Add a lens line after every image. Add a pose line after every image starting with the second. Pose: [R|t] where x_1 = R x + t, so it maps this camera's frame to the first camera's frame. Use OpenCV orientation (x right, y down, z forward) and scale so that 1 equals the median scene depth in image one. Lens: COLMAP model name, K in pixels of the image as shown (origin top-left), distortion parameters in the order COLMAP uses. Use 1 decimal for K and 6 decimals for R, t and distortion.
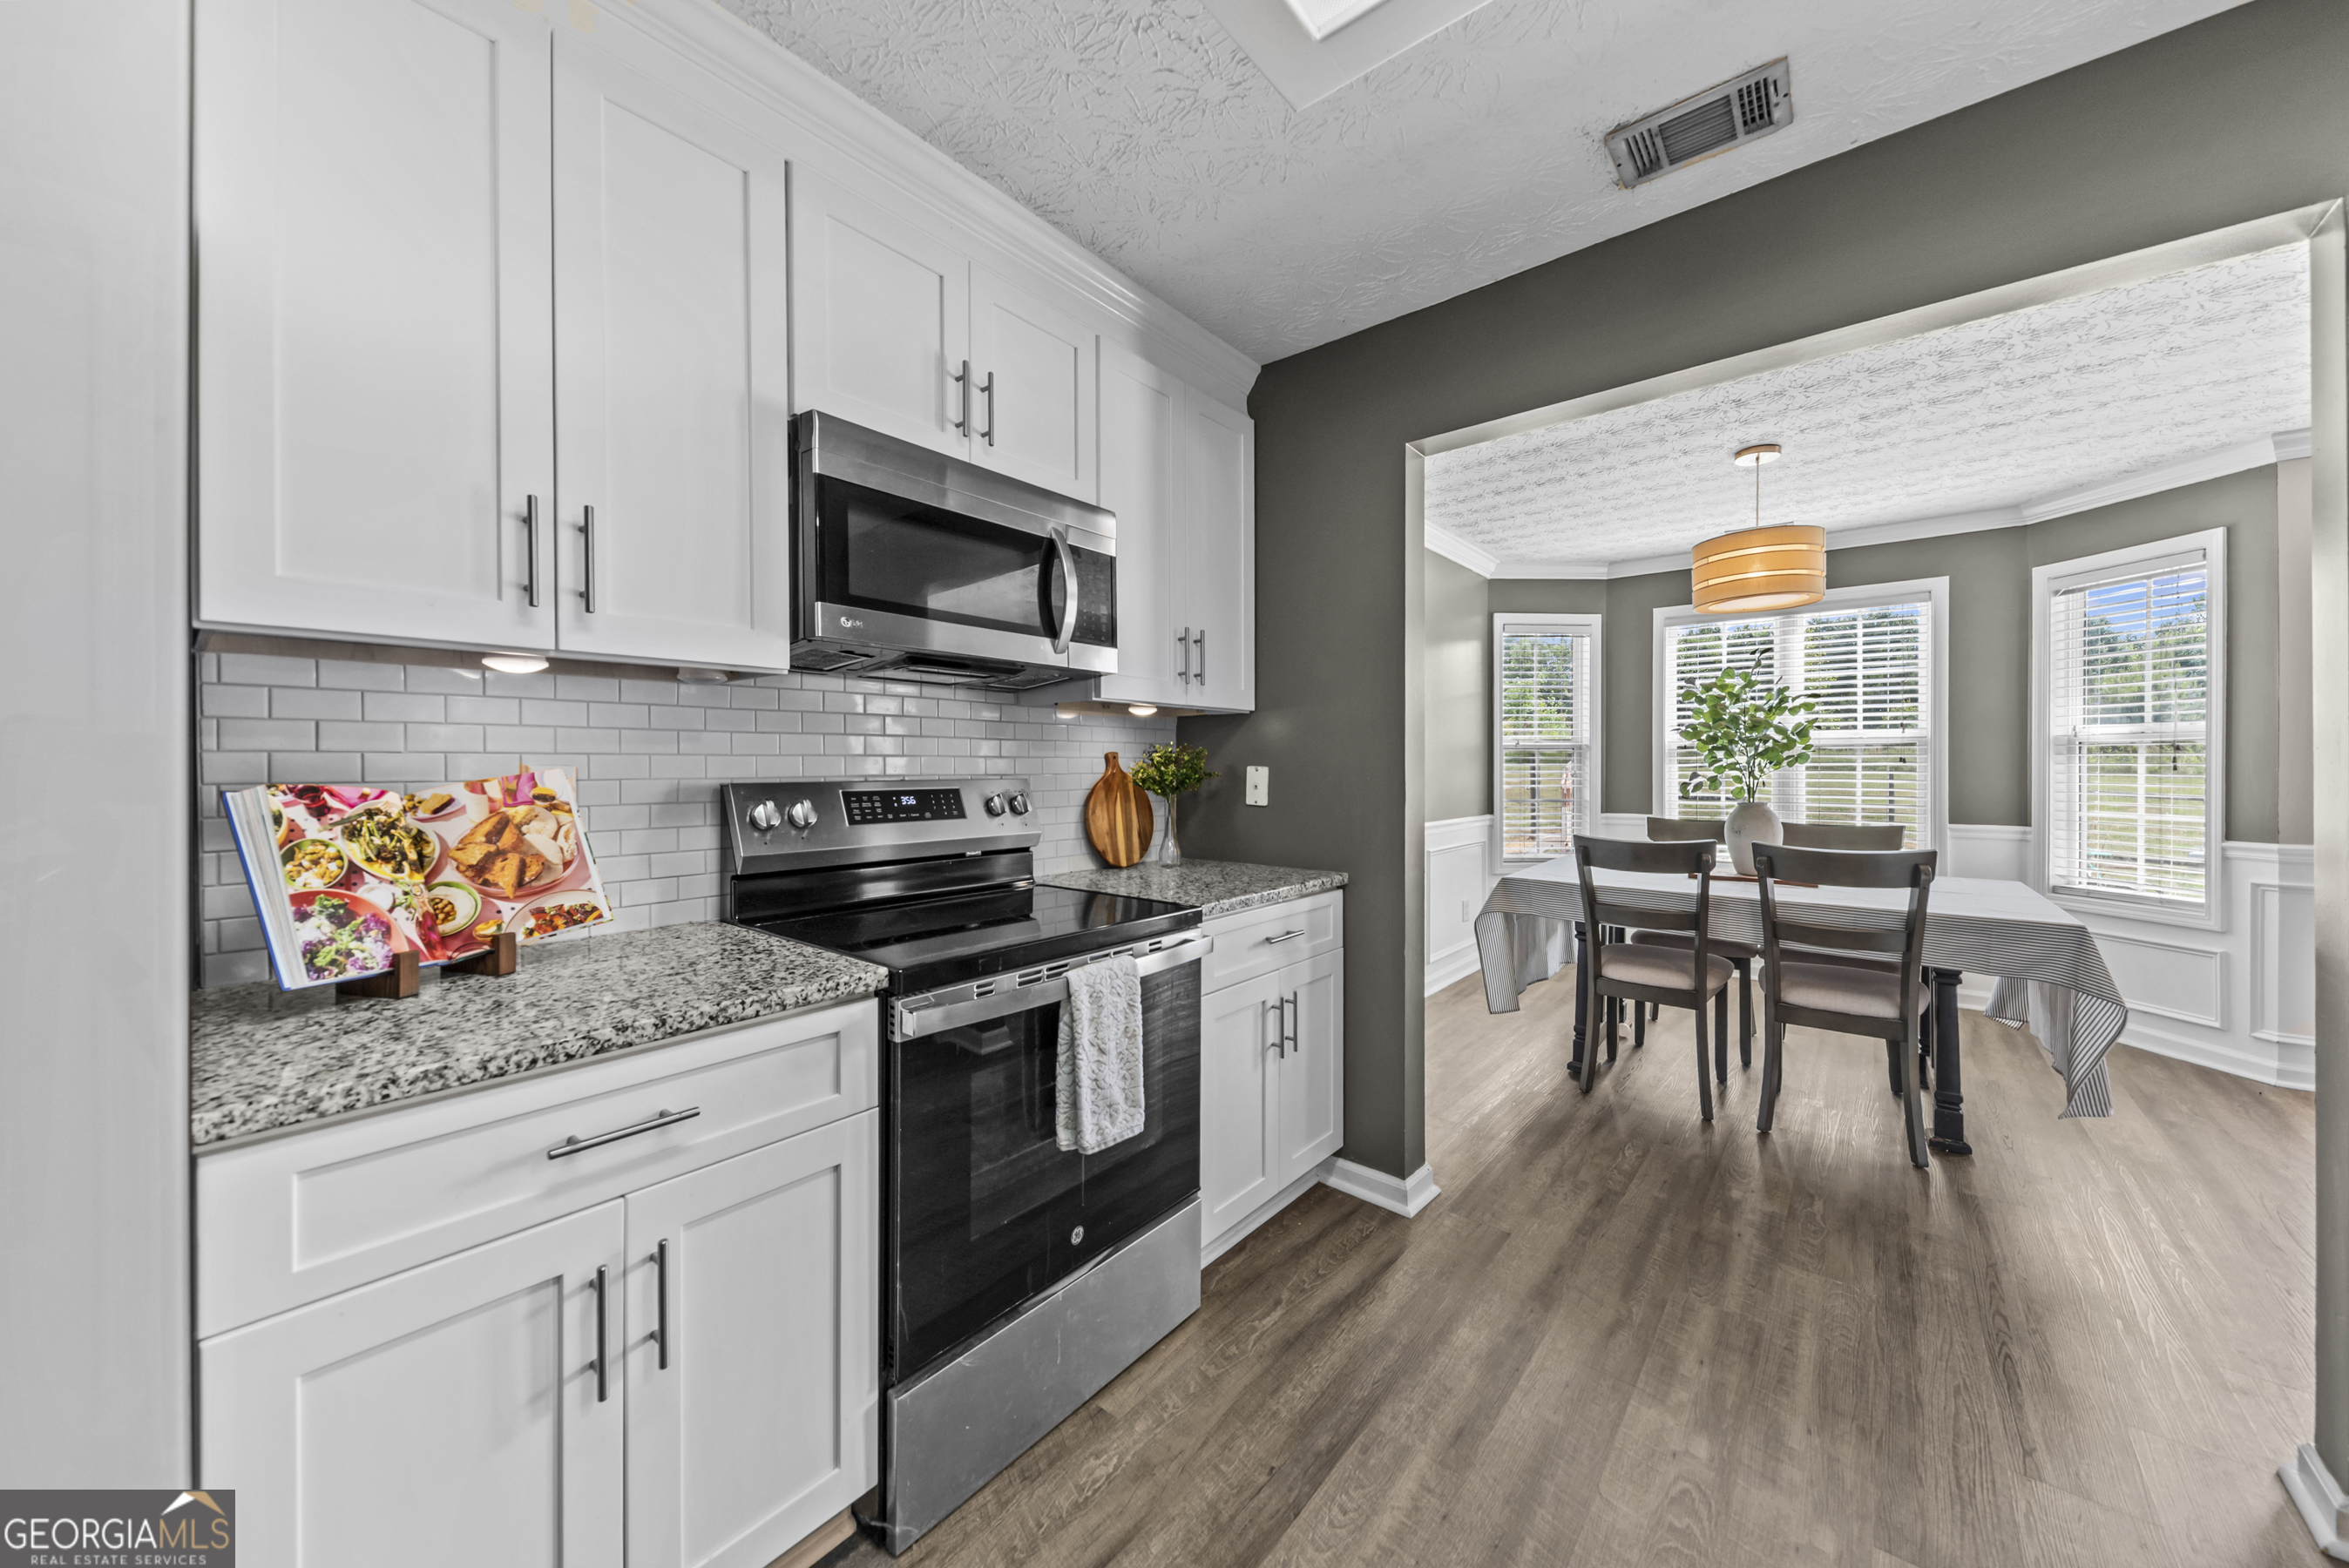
lens RADIAL K [[830.5, 0, 1178.2], [0, 830.5, 769.8], [0, 0, 1]] dist [0.001083, -0.000118]
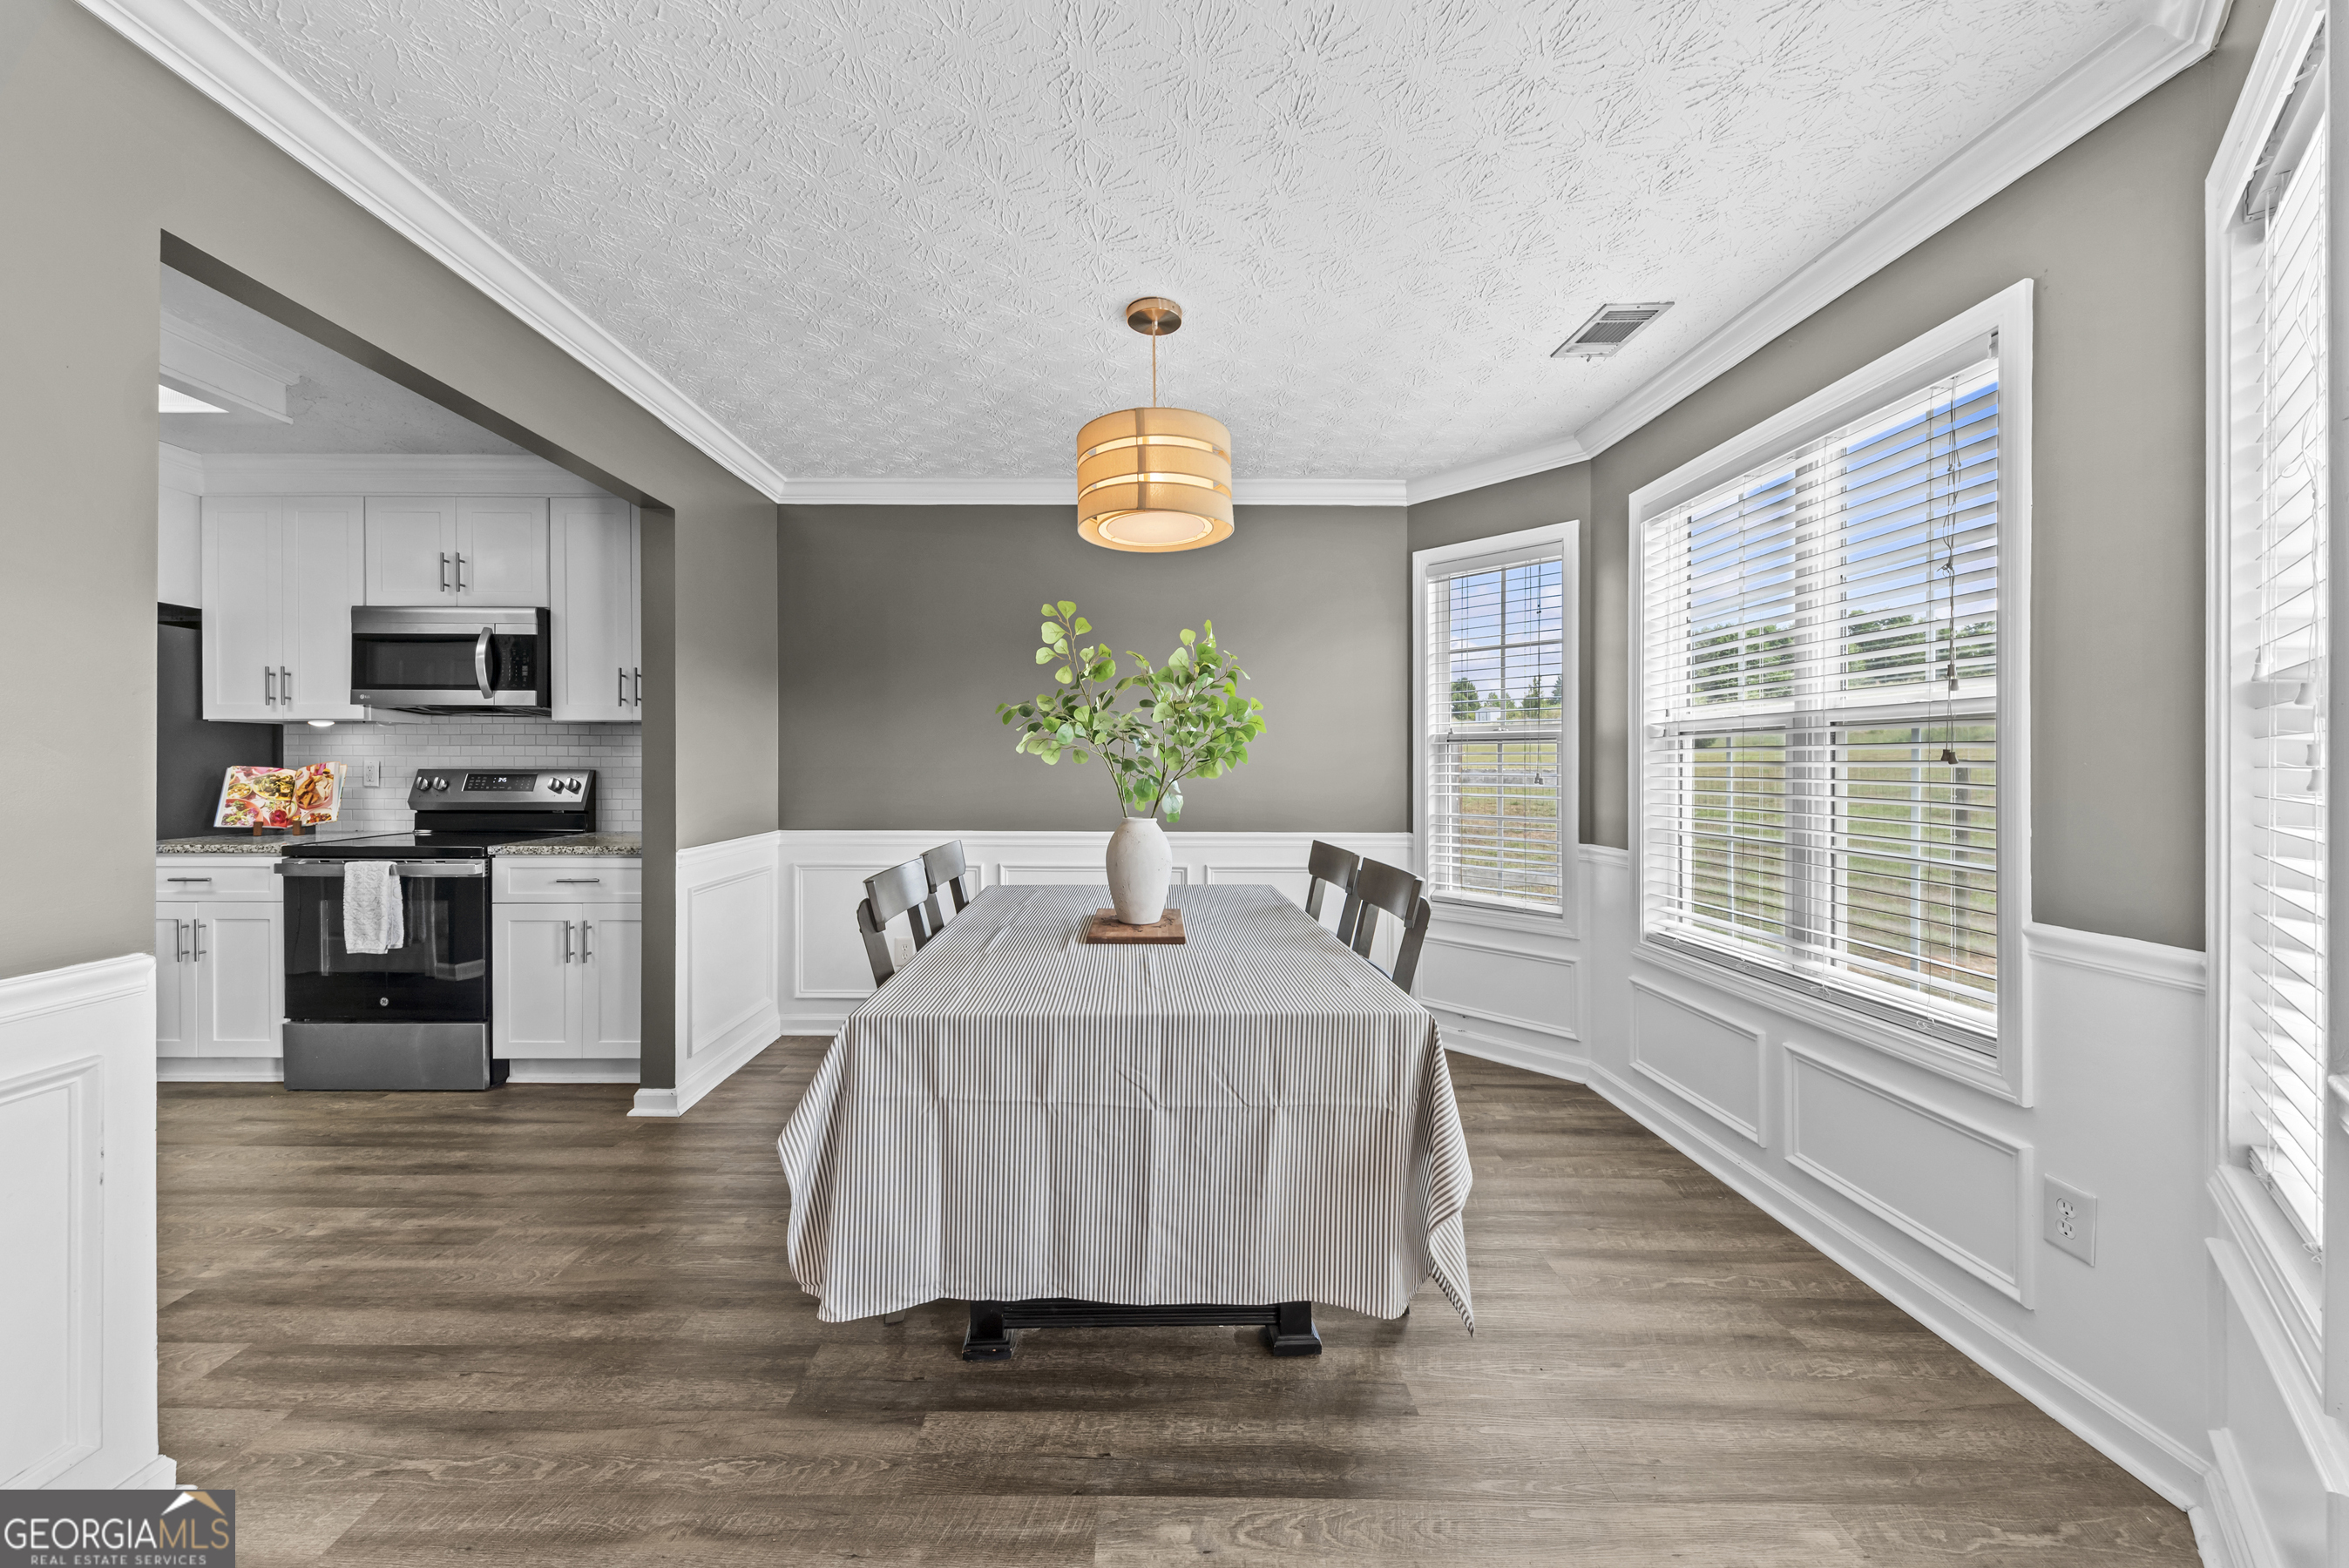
lens RADIAL K [[836.4, 0, 1101.4], [0, 836.4, 763.3], [0, 0, 1]] dist [0.000446, 0.000032]
pose [[0.623062, 0.005273, -0.782155, 1.612008], [-0.007192, 0.999974, 0.001012, -0.009776], [0.782140, 0.004995, 0.623083, 0.711644]]
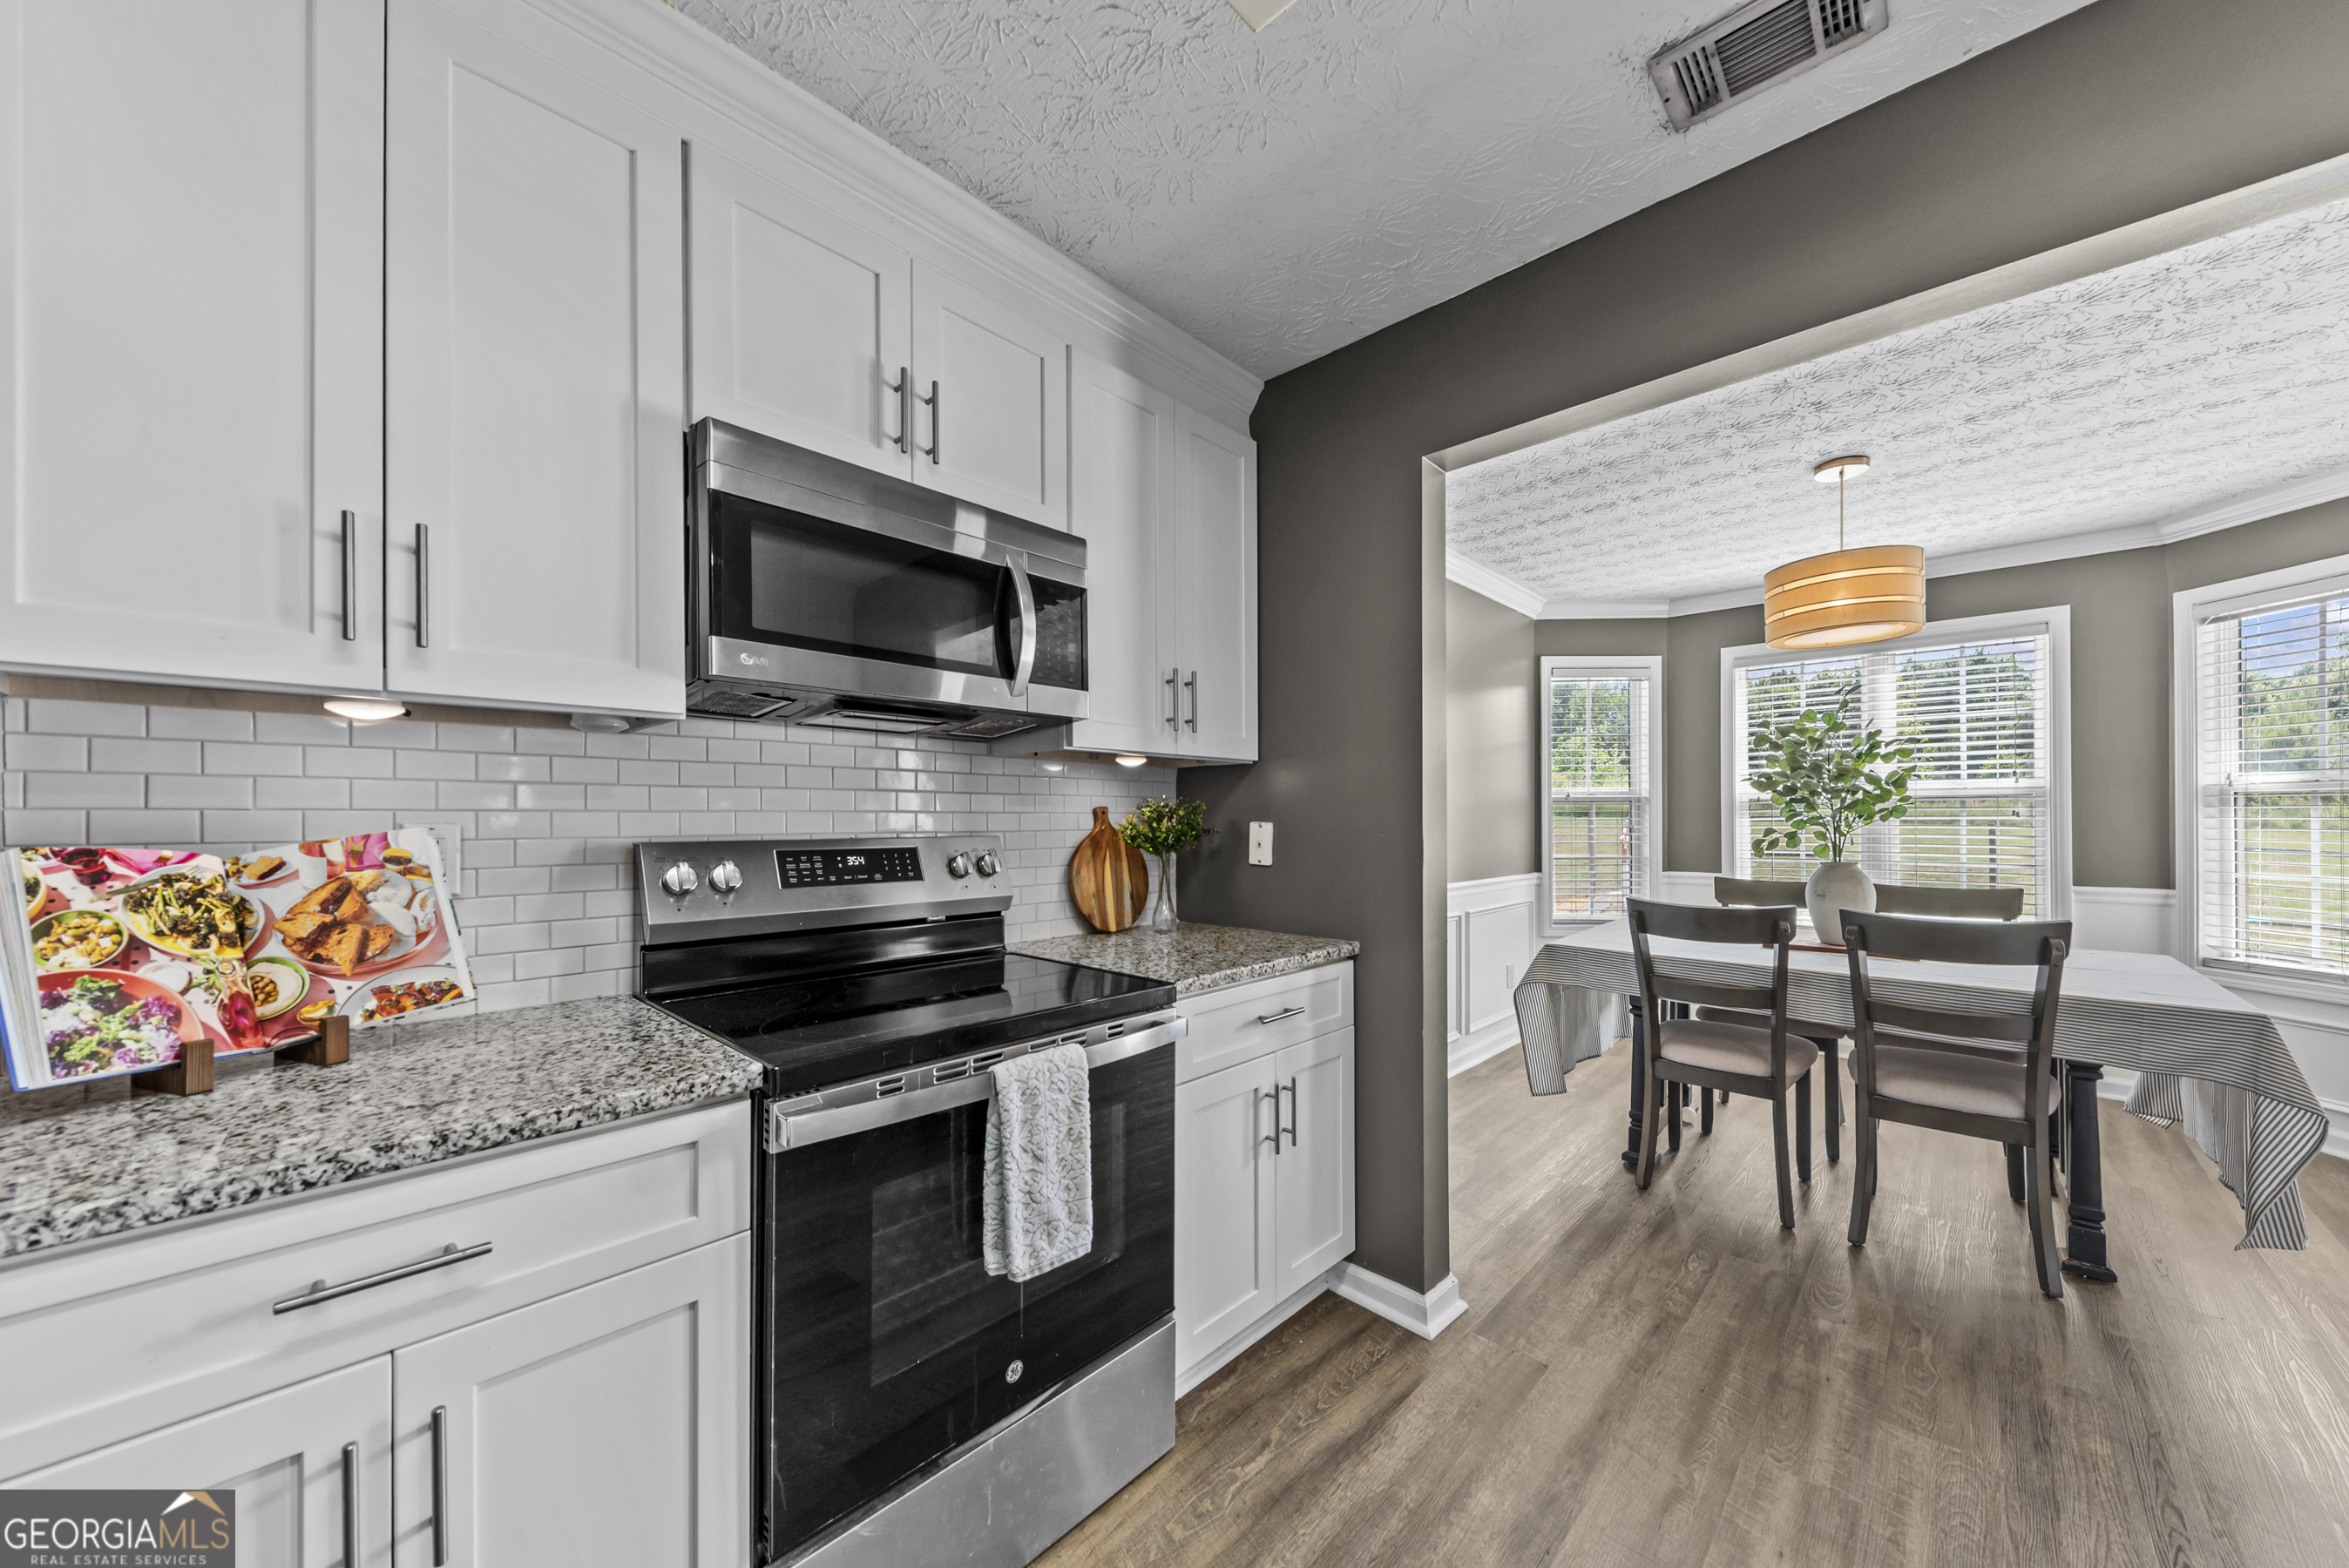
lens RADIAL K [[825.8, 0, 1168.3], [0, 825.8, 816.8], [0, 0, 1]] dist [0.007055, -0.003774]
pose [[0.997355, -0.001710, -0.072663, 0.065284], [0.001065, 0.999960, -0.008909, -0.002214], [0.072675, 0.008808, 0.997317, 0.101588]]
